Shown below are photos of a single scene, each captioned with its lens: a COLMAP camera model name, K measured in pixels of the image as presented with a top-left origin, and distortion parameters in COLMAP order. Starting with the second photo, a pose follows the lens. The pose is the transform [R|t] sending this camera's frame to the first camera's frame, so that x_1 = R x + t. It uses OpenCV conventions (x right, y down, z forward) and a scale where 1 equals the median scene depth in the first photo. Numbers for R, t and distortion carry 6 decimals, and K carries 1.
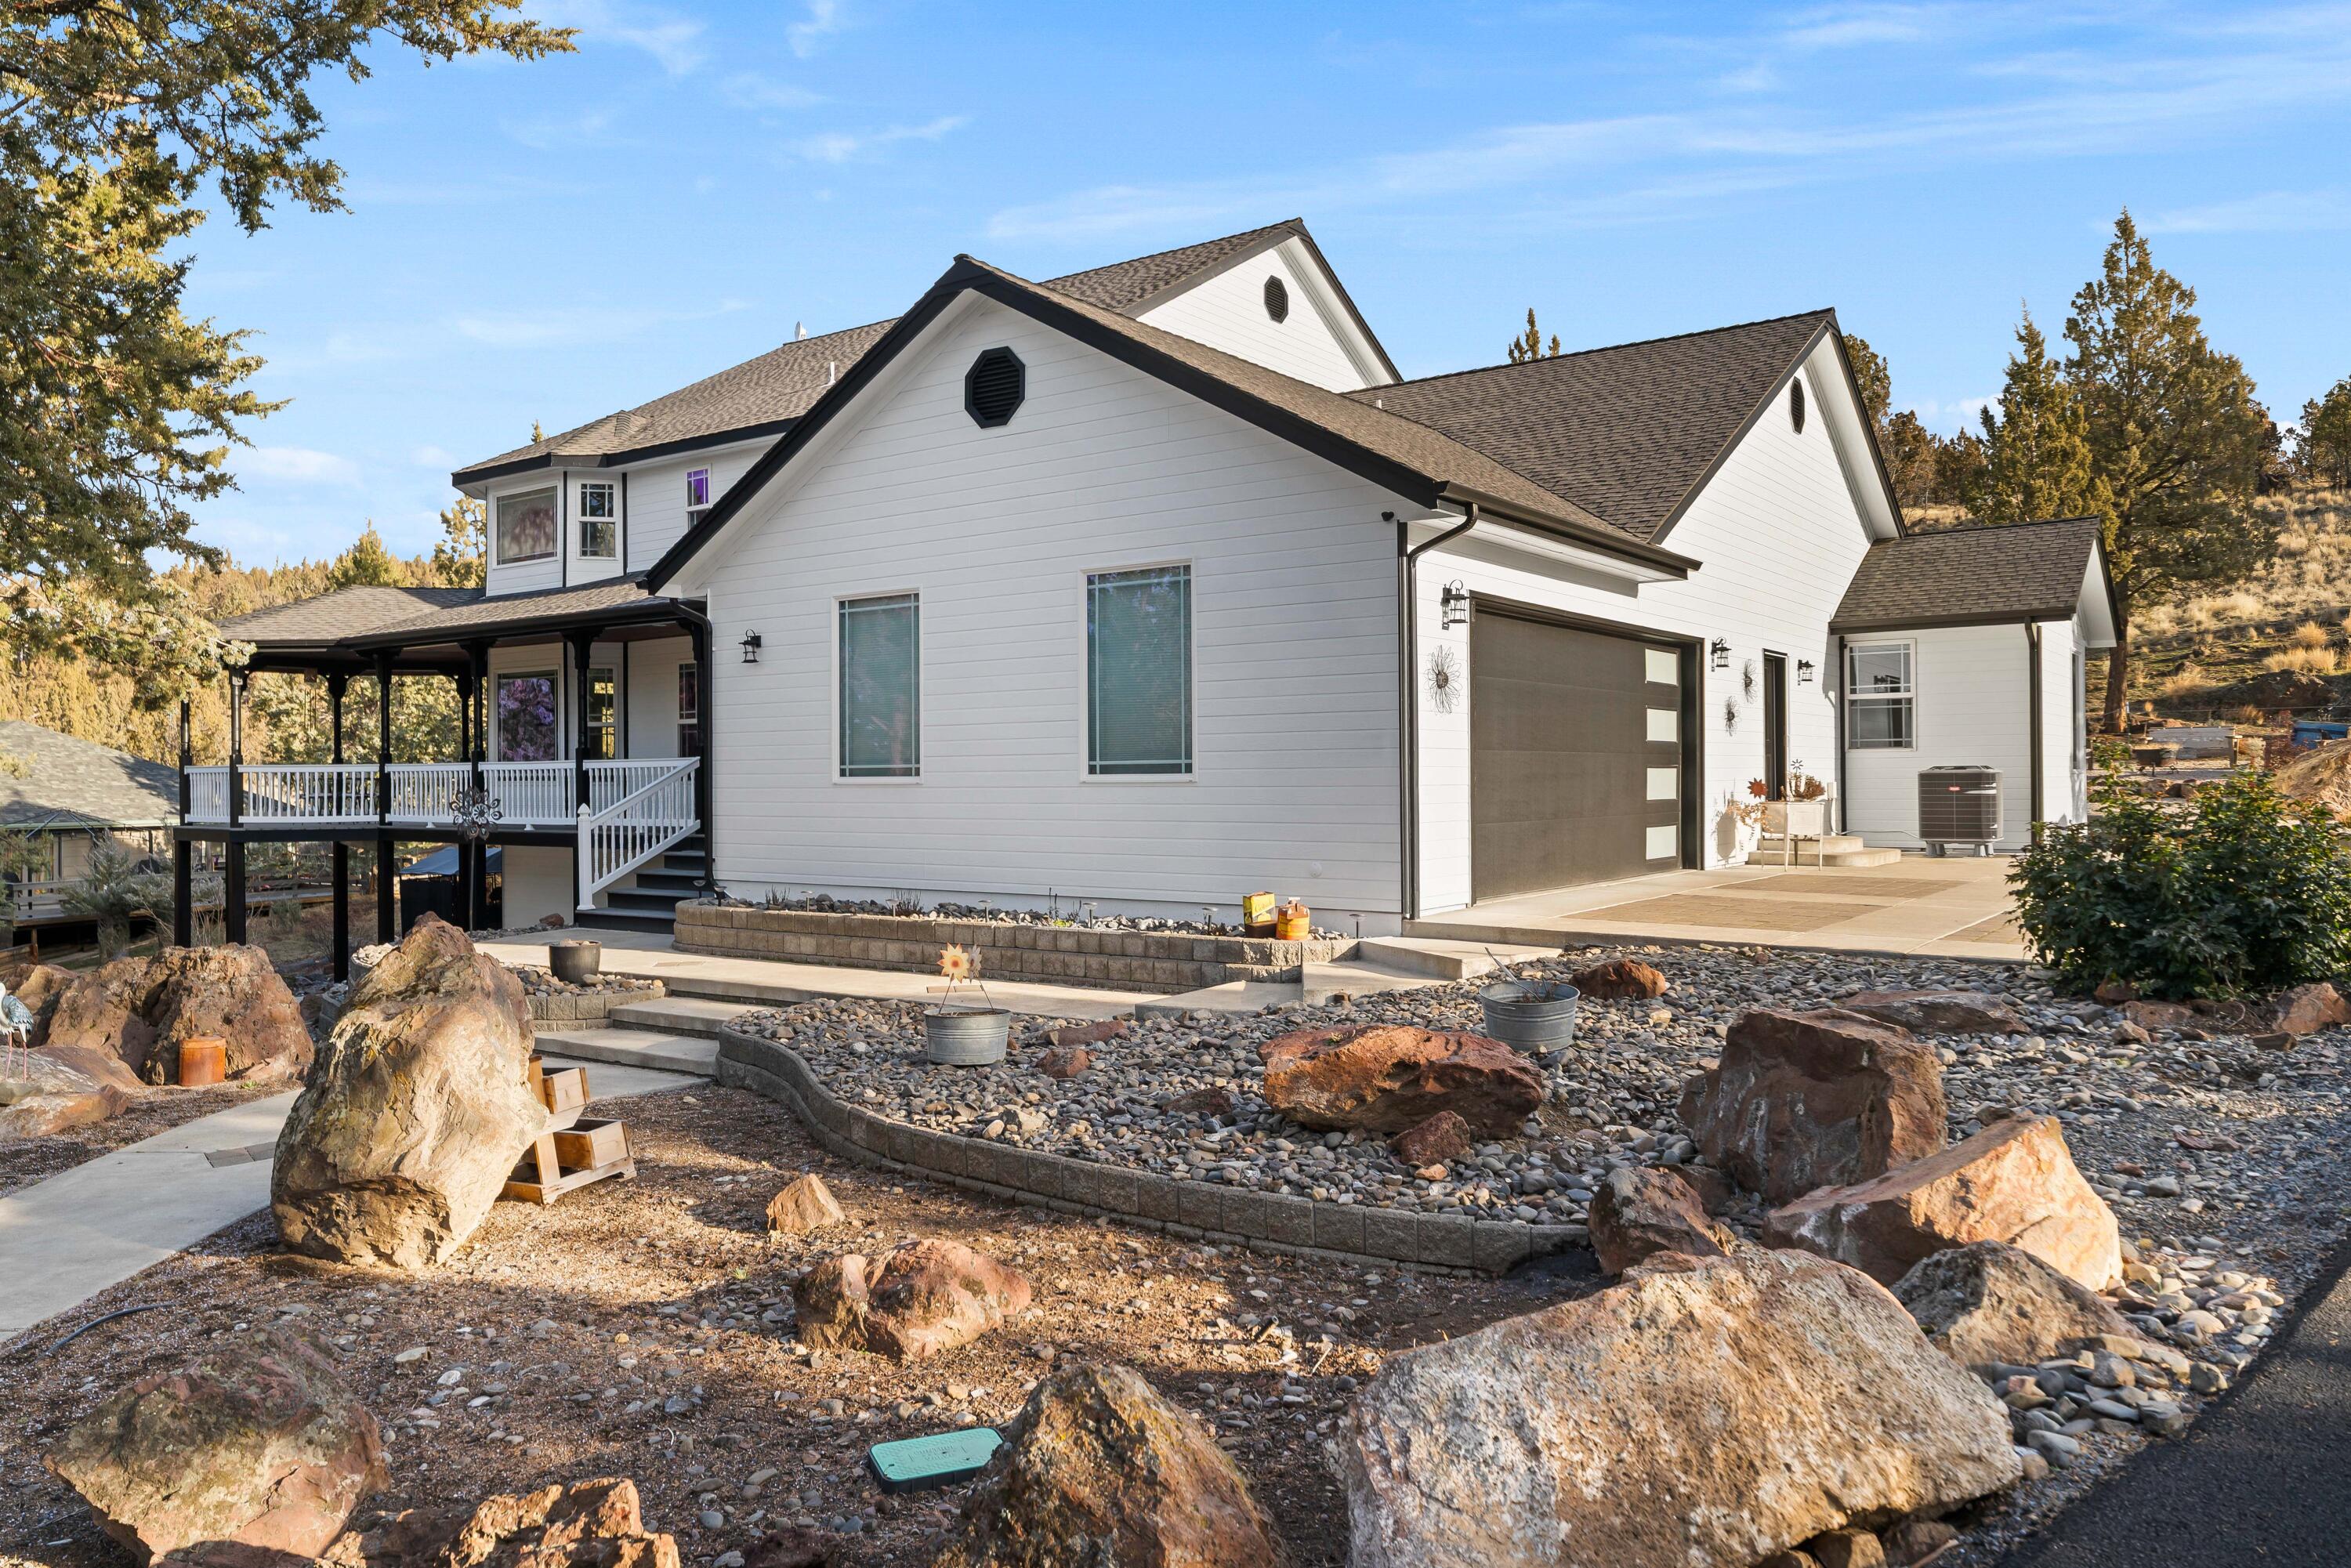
lens RADIAL K [[1627.8, 0, 1175.5], [0, 1627.8, 784.0], [0, 0, 1]] dist [0.002022, 0.003638]
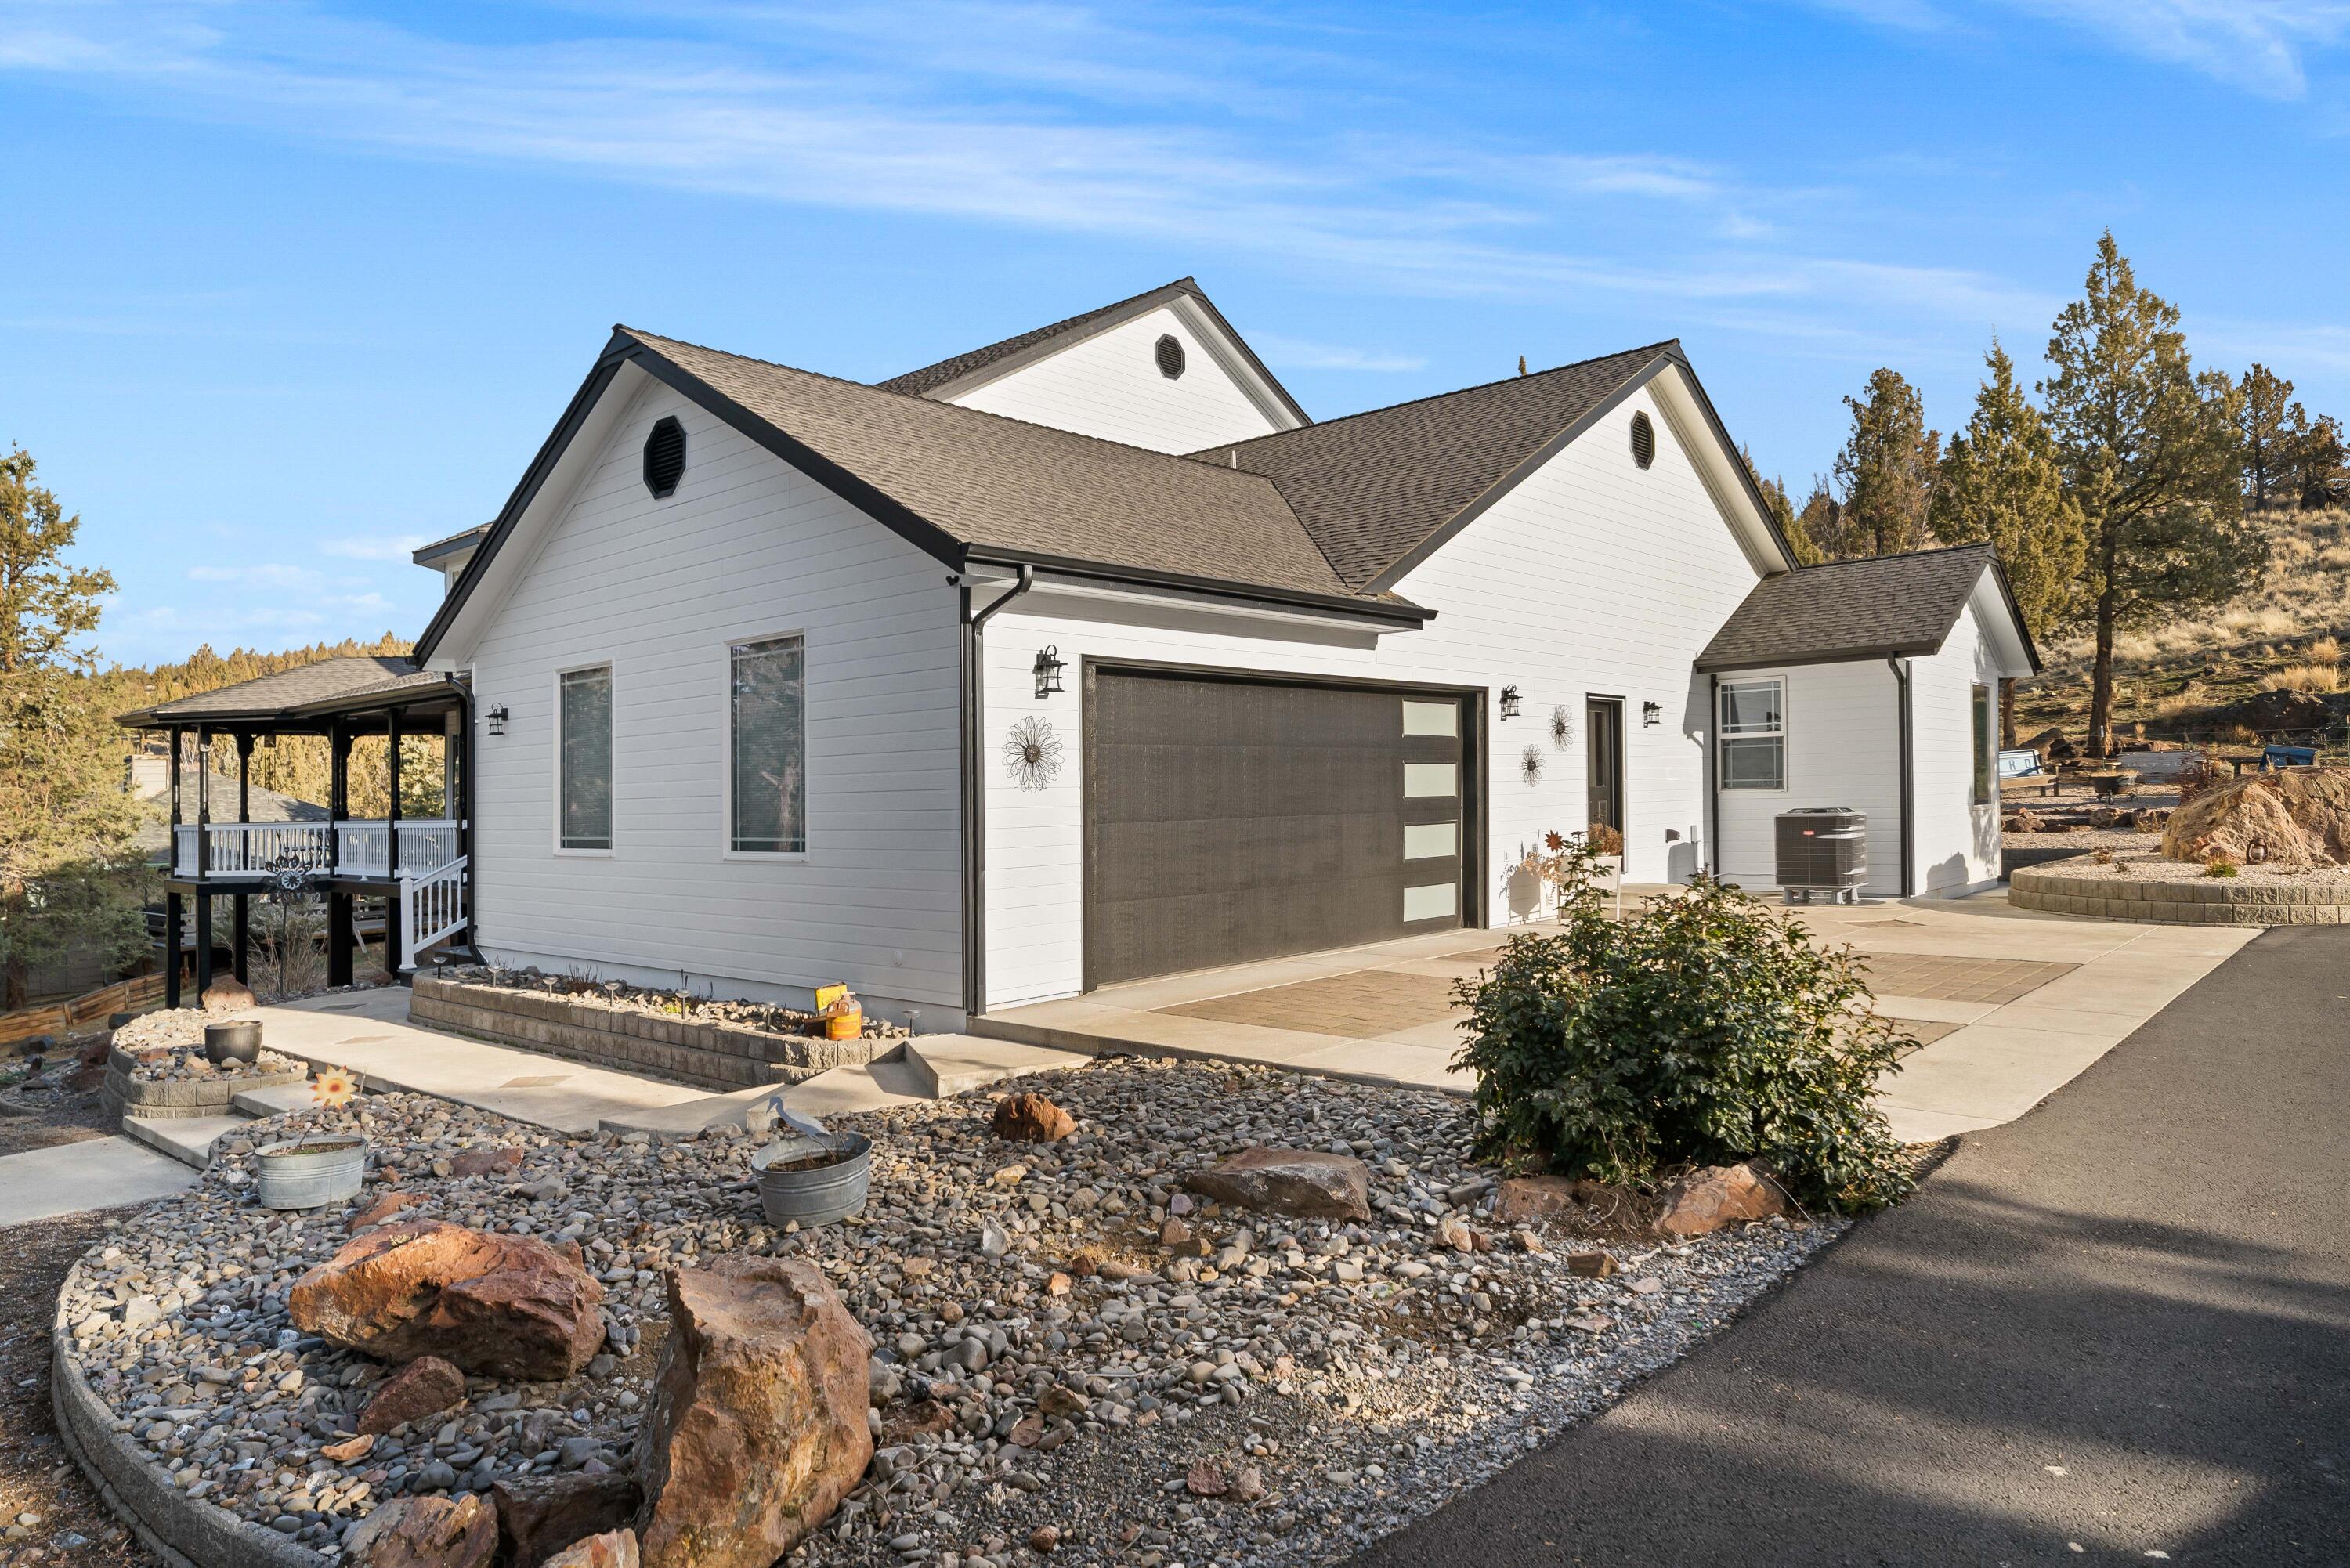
lens RADIAL K [[1436.7, 0, 1183.3], [0, 1436.7, 813.4], [0, 0, 1]] dist [-0.017353, 0.013023]
pose [[0.993488, -0.011625, -0.113339, 0.193564], [0.012956, 0.999855, 0.011010, -0.021297], [0.113194, -0.012406, 0.993495, 0.109486]]
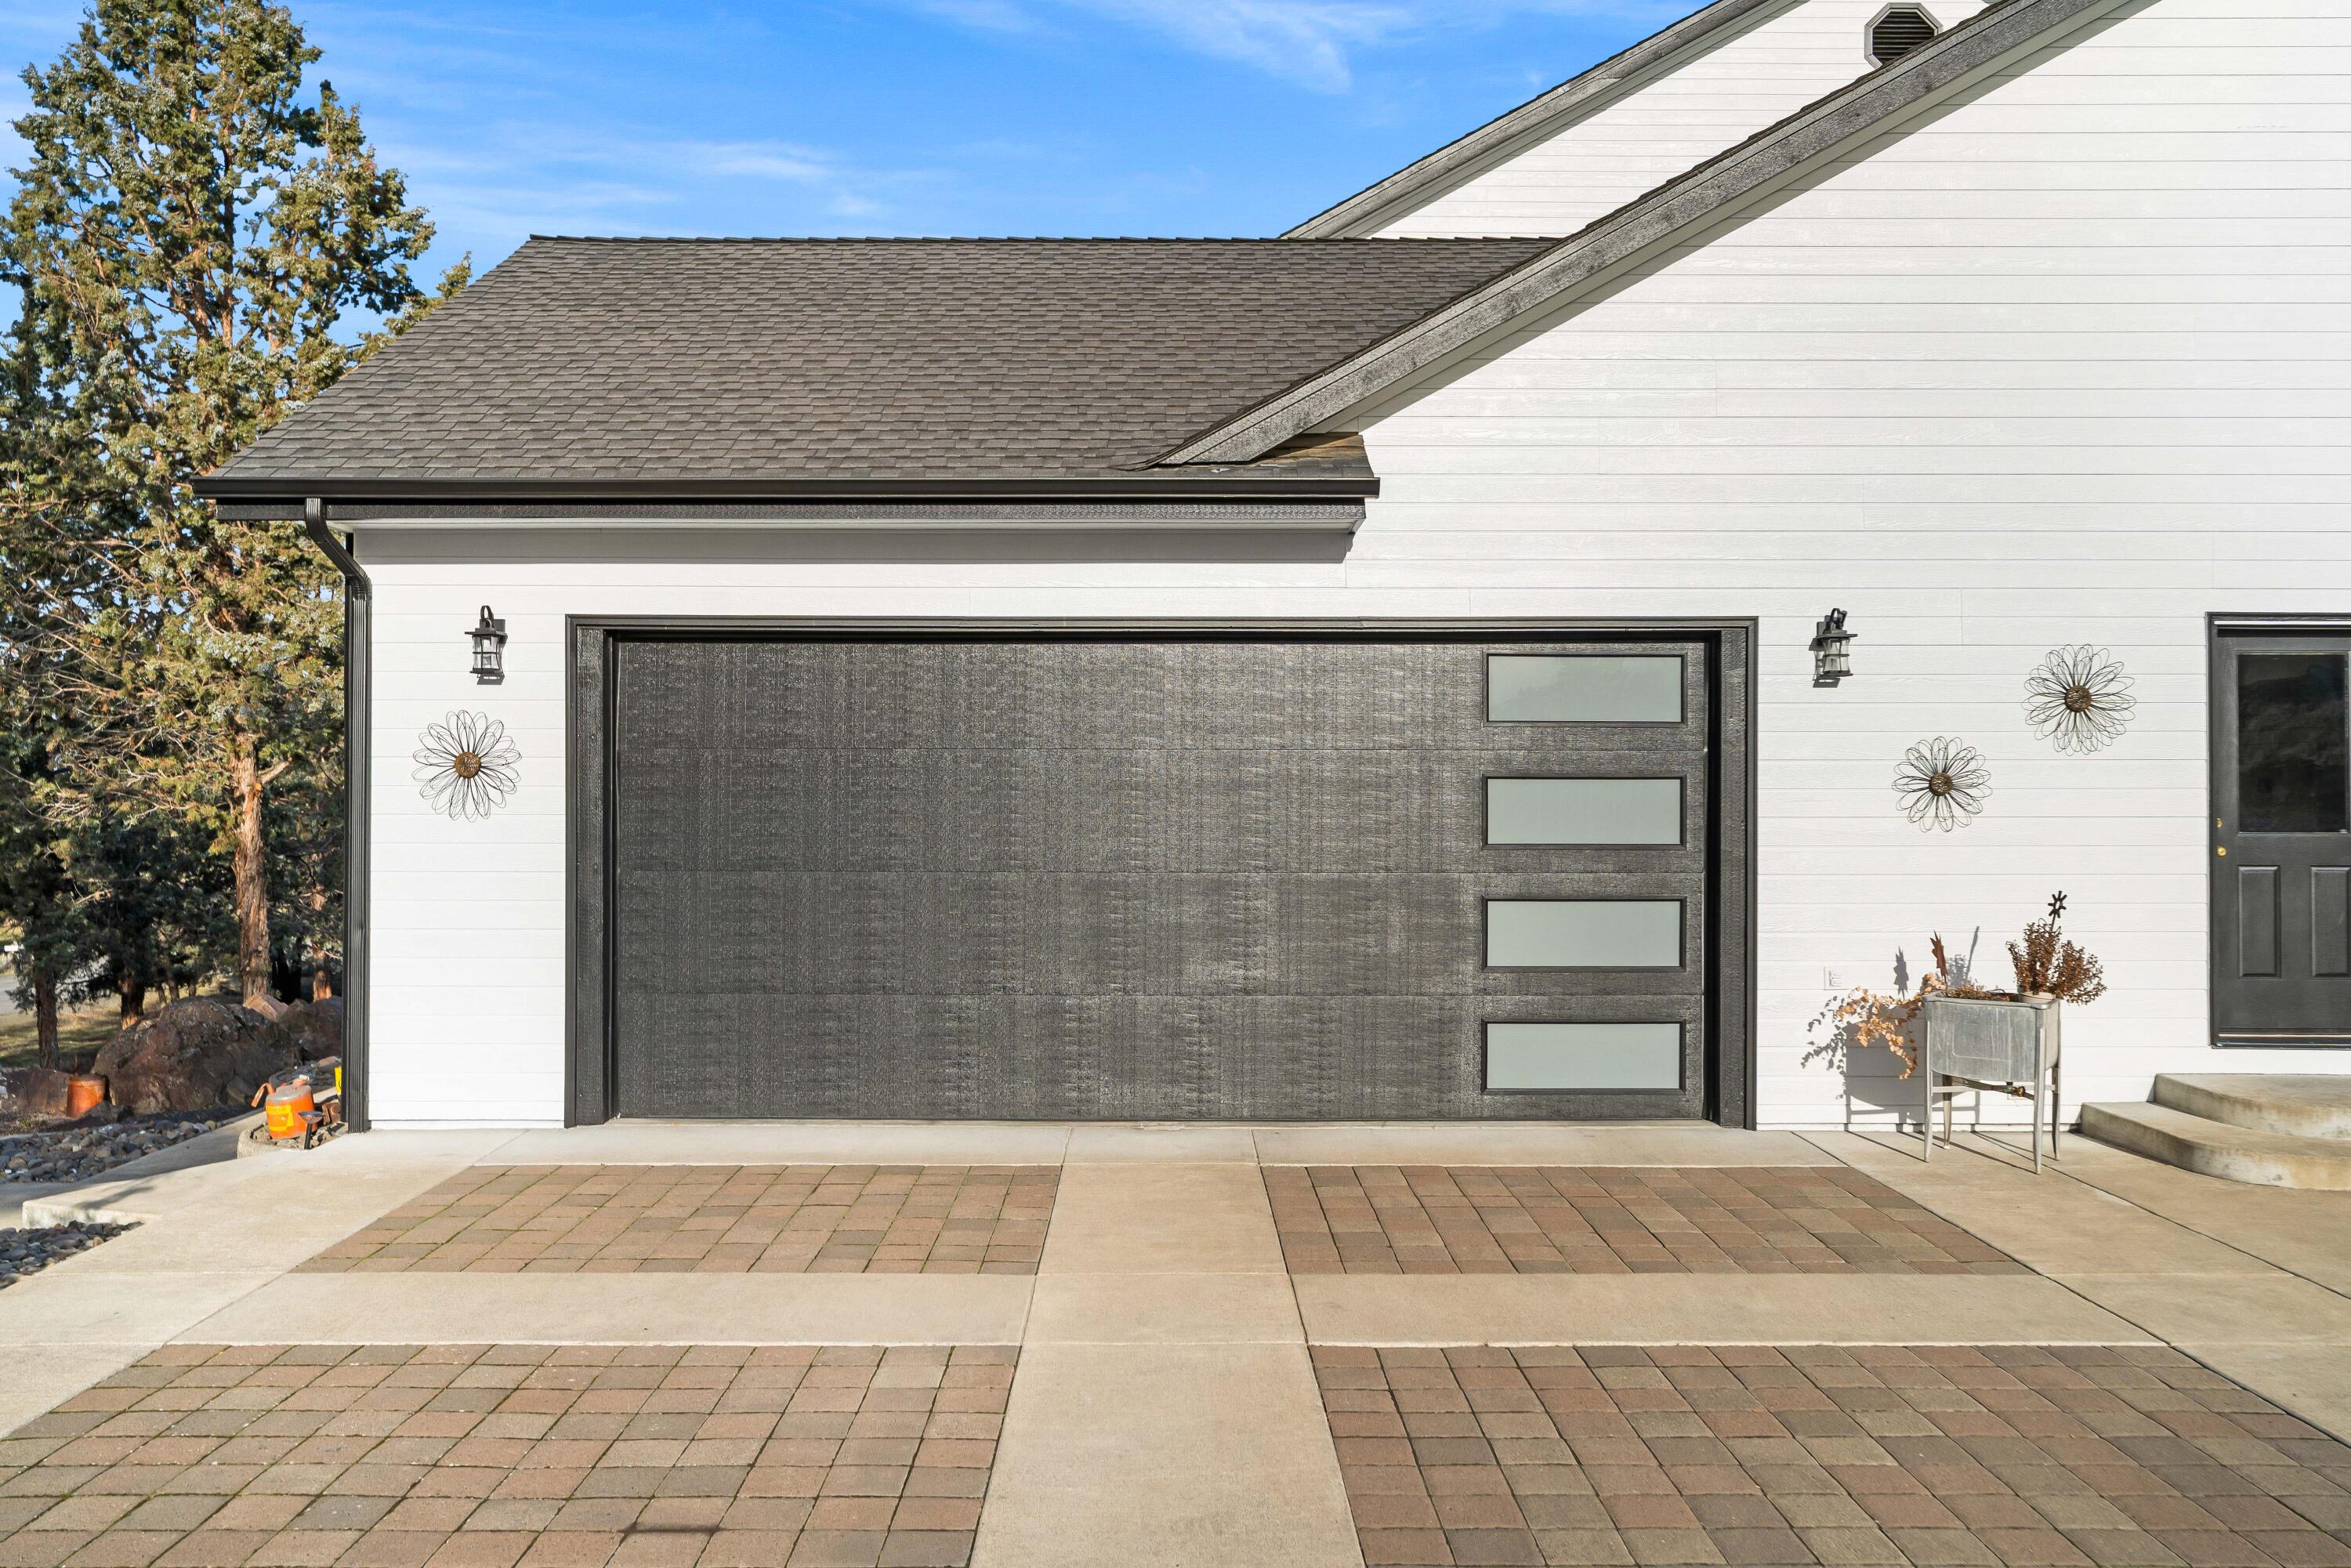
lens RADIAL K [[1885.3, 0, 1175.5], [0, 1885.3, 784.0], [0, 0, 1]] dist [0.001448, 0.001860]
pose [[0.591627, -0.010075, -0.806149, 0.523041], [-0.007551, 0.999809, -0.018037, -0.025744], [0.806176, 0.016758, 0.591438, 0.446317]]
